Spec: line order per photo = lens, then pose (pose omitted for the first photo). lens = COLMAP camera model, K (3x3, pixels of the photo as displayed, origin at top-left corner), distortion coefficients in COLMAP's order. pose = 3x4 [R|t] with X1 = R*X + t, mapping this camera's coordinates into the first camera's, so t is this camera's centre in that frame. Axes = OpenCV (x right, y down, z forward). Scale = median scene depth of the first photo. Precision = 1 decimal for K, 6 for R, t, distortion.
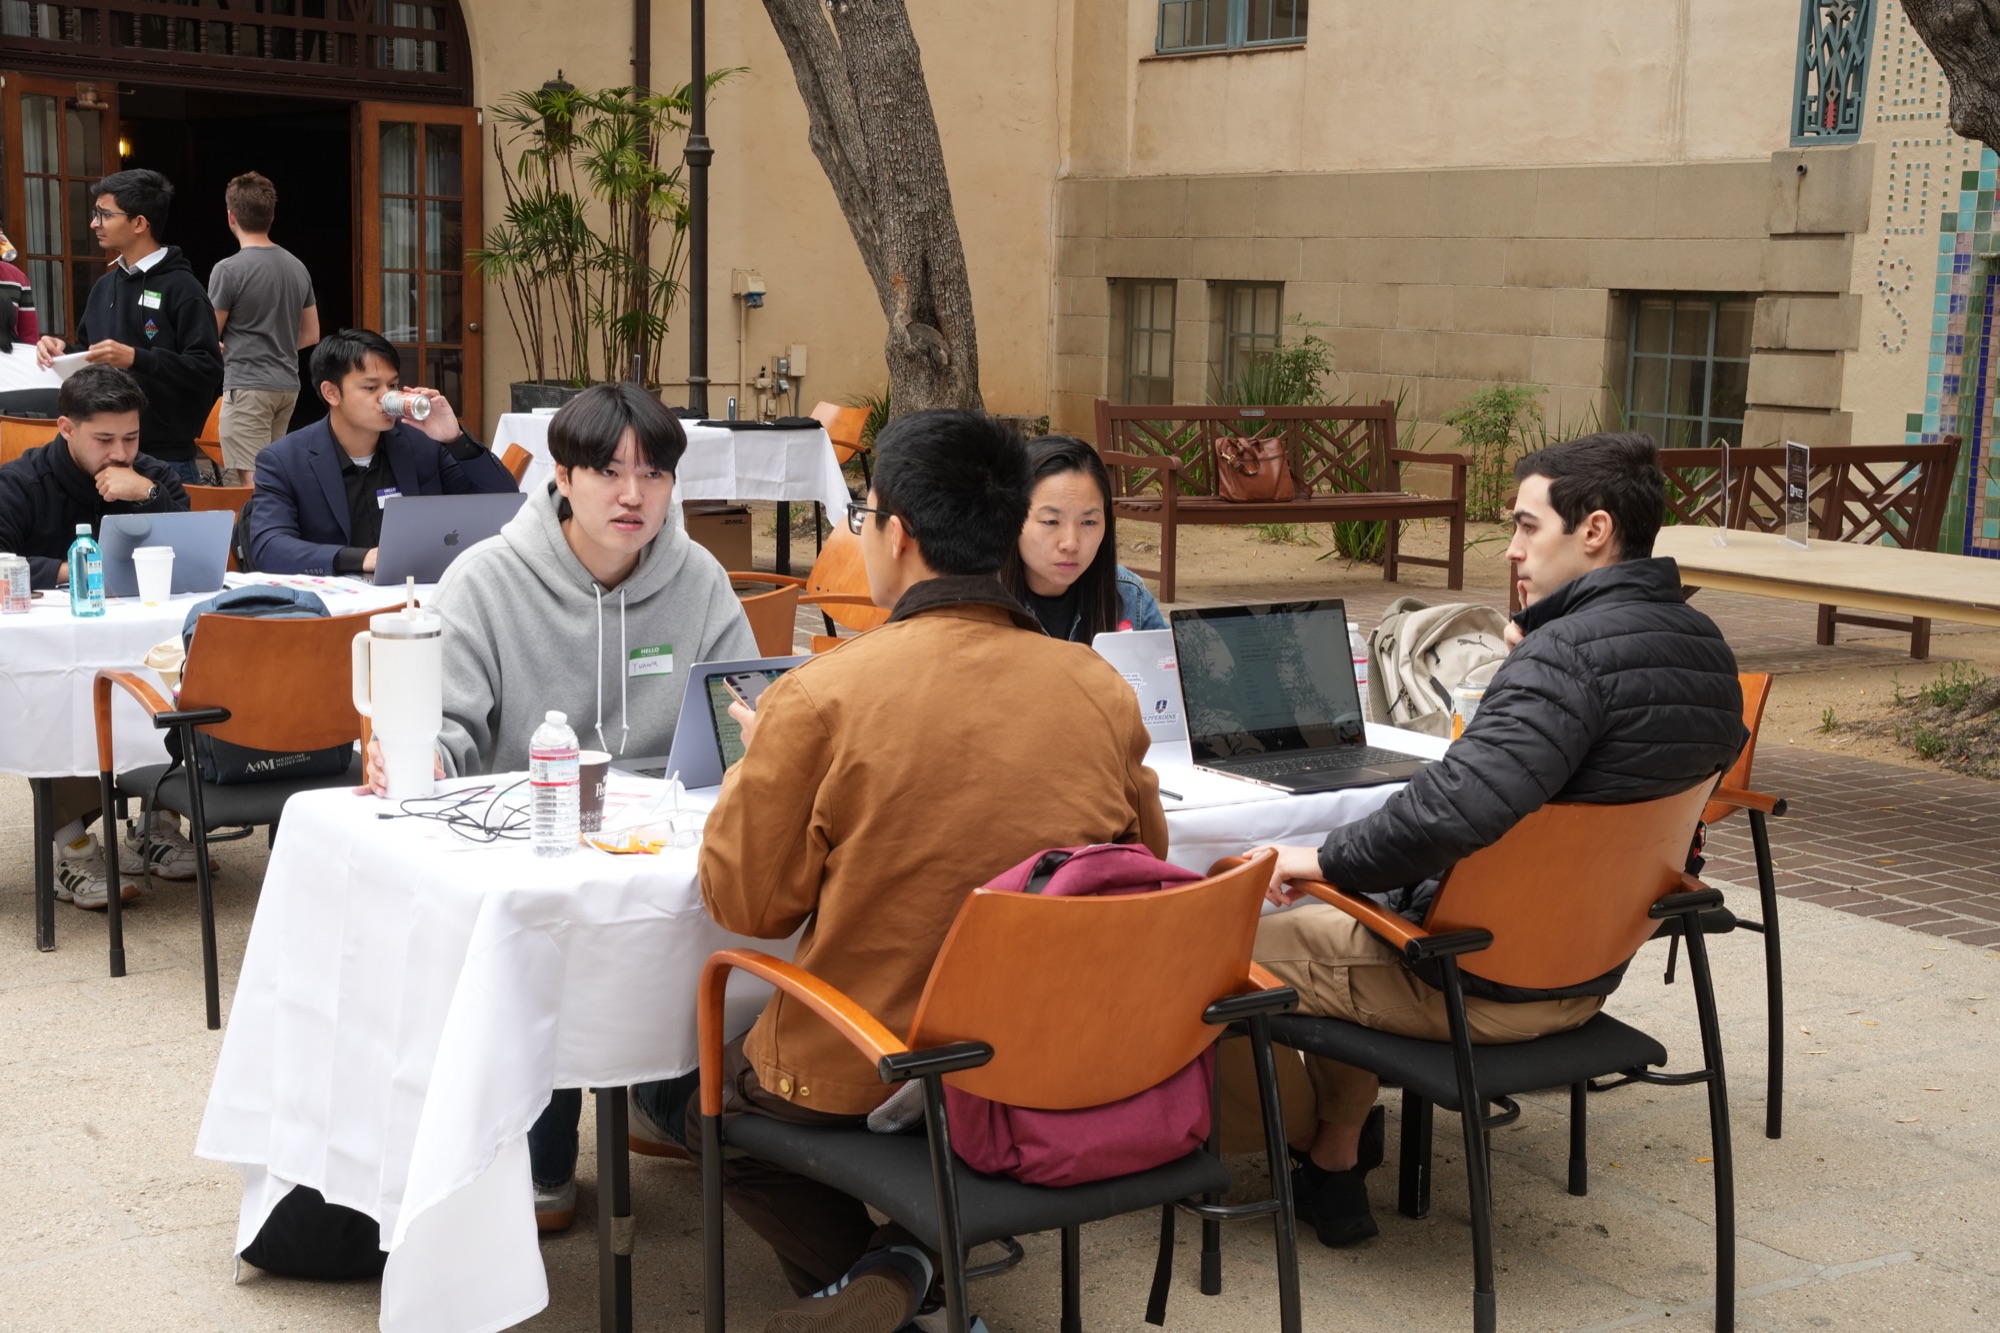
lens RADIAL K [[2932.1, 0, 1001.2], [0, 2932.1, 668.9], [0, 0, 1]] dist [0.022193, 0.000000]
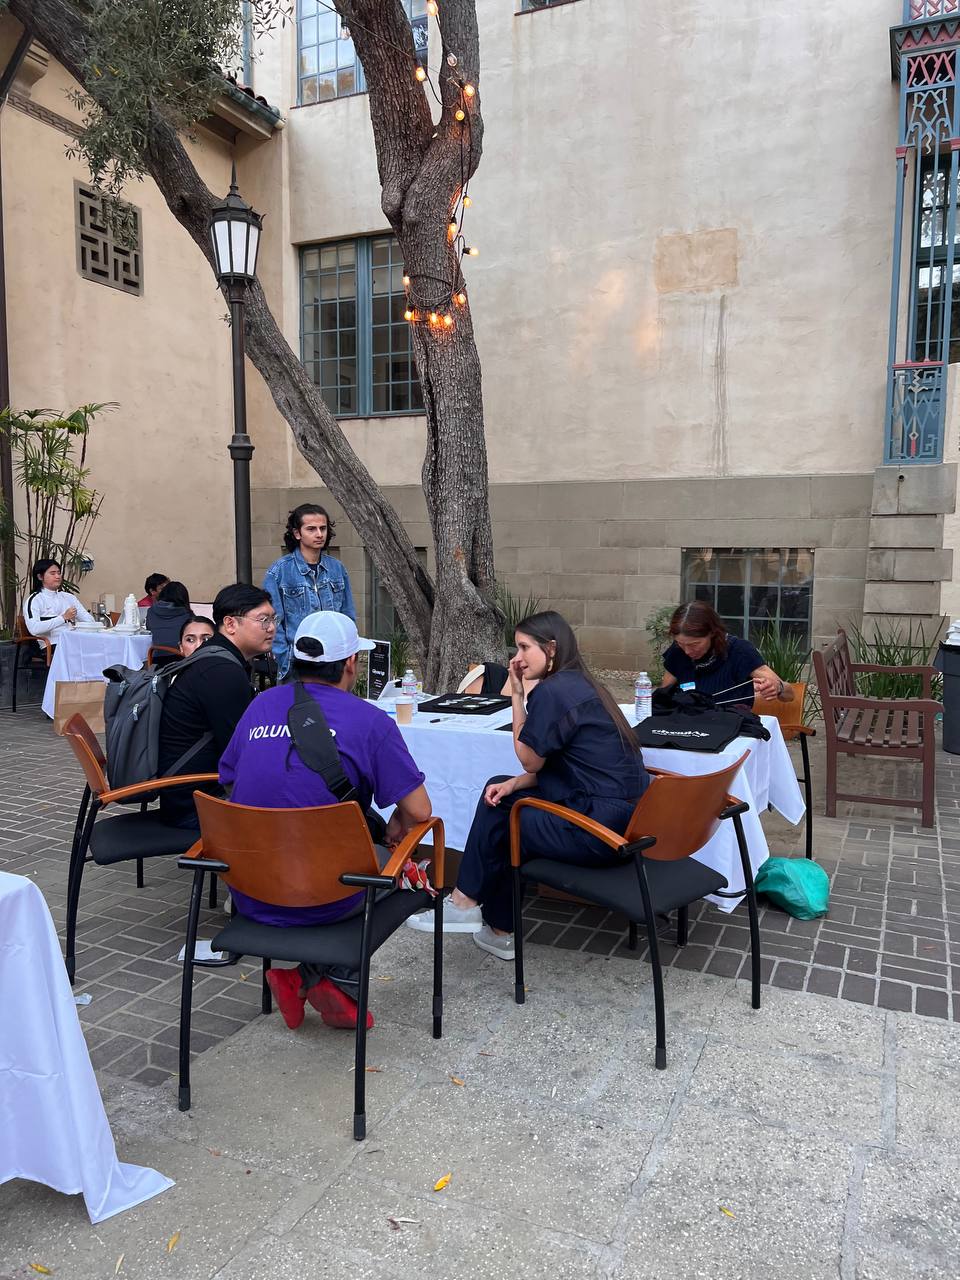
lens RADIAL K [[957.1, 0, 480.6], [0, 957.1, 642.0], [0, 0, 1]] dist [0.004143, -0.003053]
pose [[0.833006, -0.074066, 0.548284, -0.226381], [0.089103, 0.996022, -0.000824, -0.084211], [-0.546042, 0.049541, 0.836292, 0.592491]]
